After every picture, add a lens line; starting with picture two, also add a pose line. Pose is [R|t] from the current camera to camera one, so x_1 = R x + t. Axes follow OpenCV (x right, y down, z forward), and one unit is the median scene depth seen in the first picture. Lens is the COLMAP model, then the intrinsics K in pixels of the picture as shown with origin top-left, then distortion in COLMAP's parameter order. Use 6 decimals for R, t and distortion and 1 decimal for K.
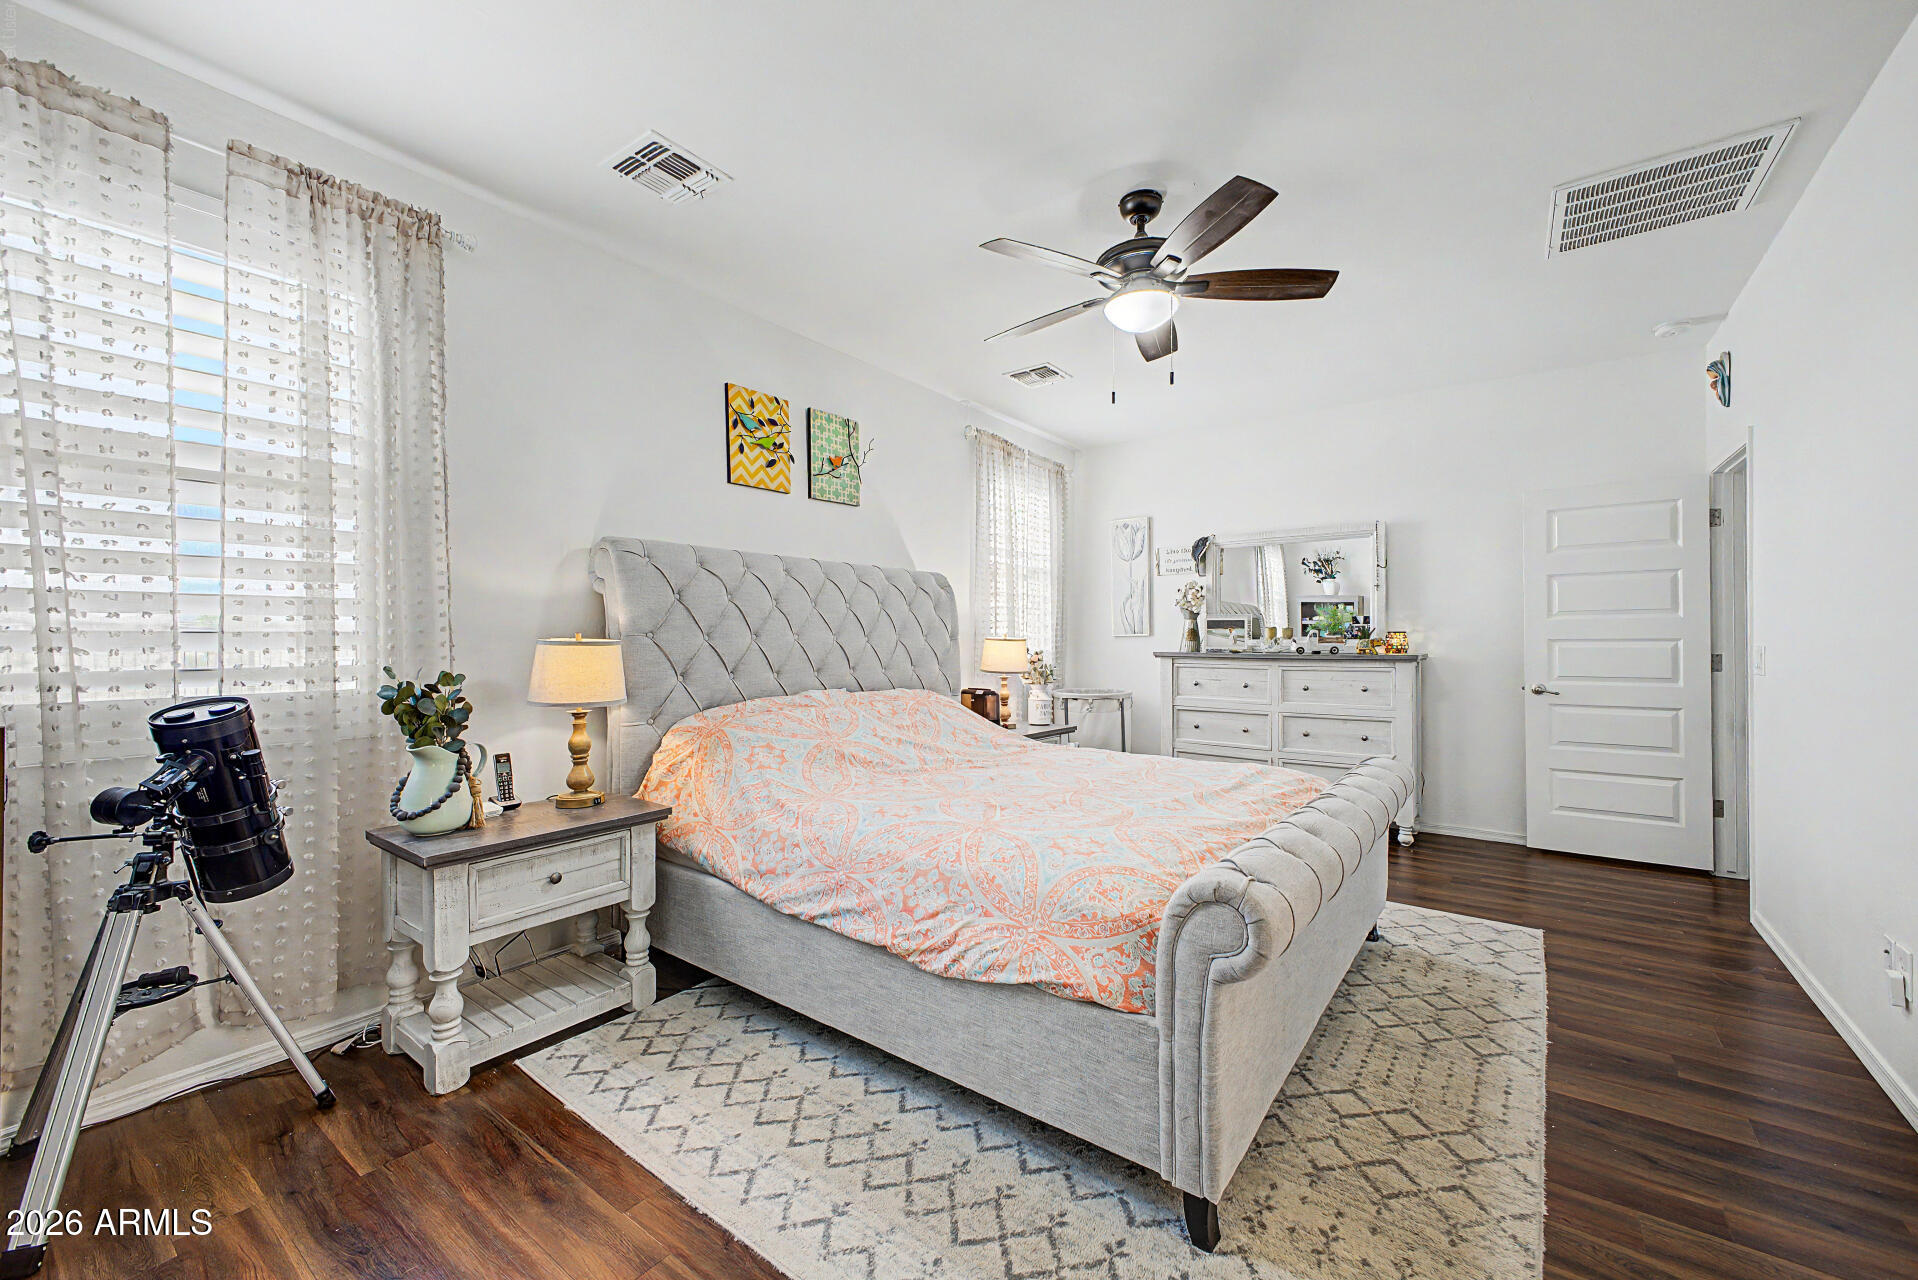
lens RADIAL K [[750.8, 0, 959.0], [0, 750.8, 640.0], [0, 0, 1]] dist [0.025095, -0.008752]
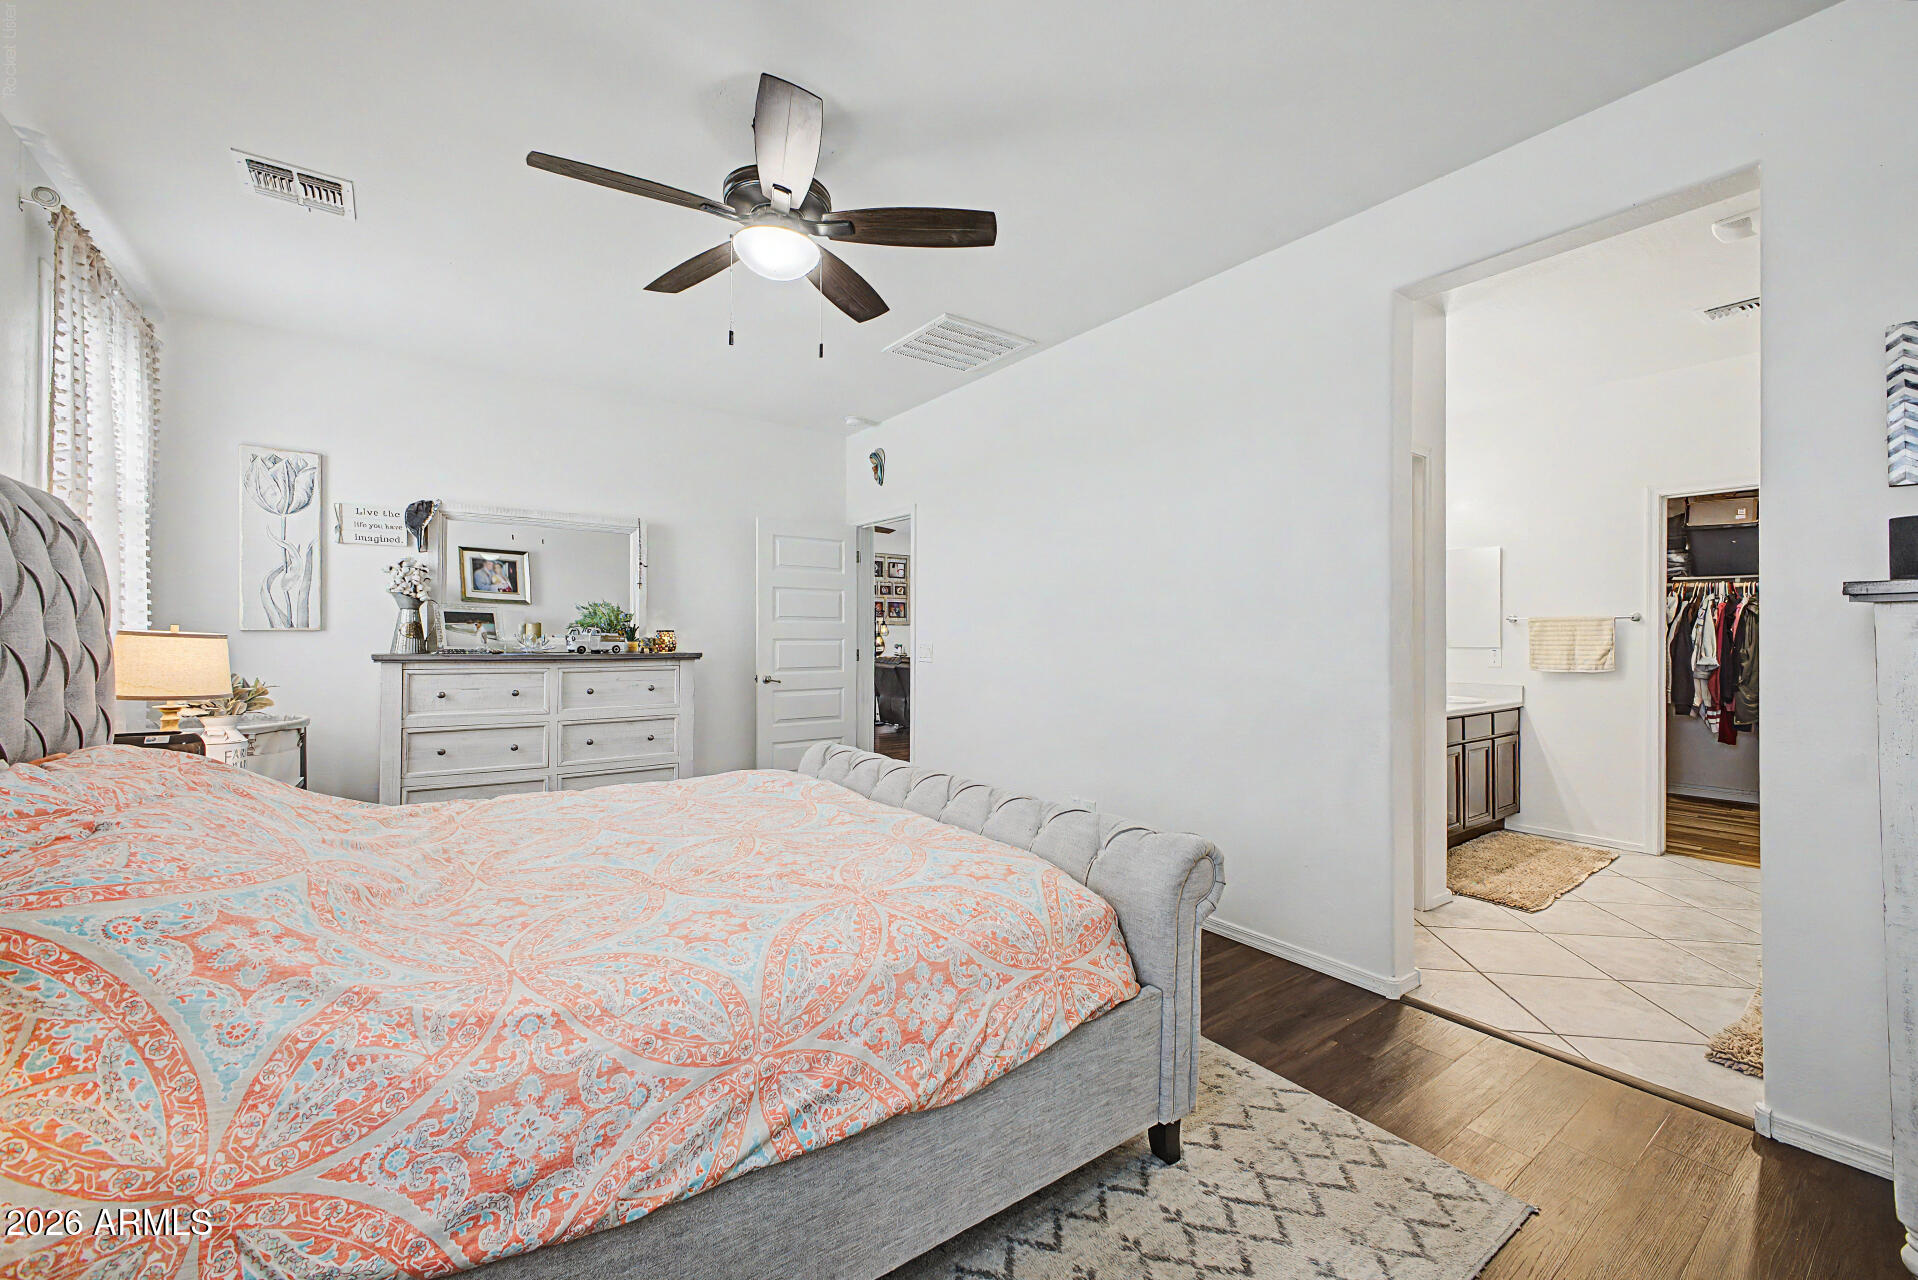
lens RADIAL K [[759.5, 0, 965.8], [0, 759.5, 635.4], [0, 0, 1]] dist [0.019856, -0.006213]
pose [[0.299862, 0.007978, 0.953949, -0.277837], [-0.005200, 0.999964, -0.006728, 0.000425], [-0.953968, -0.002943, 0.299893, 0.292756]]
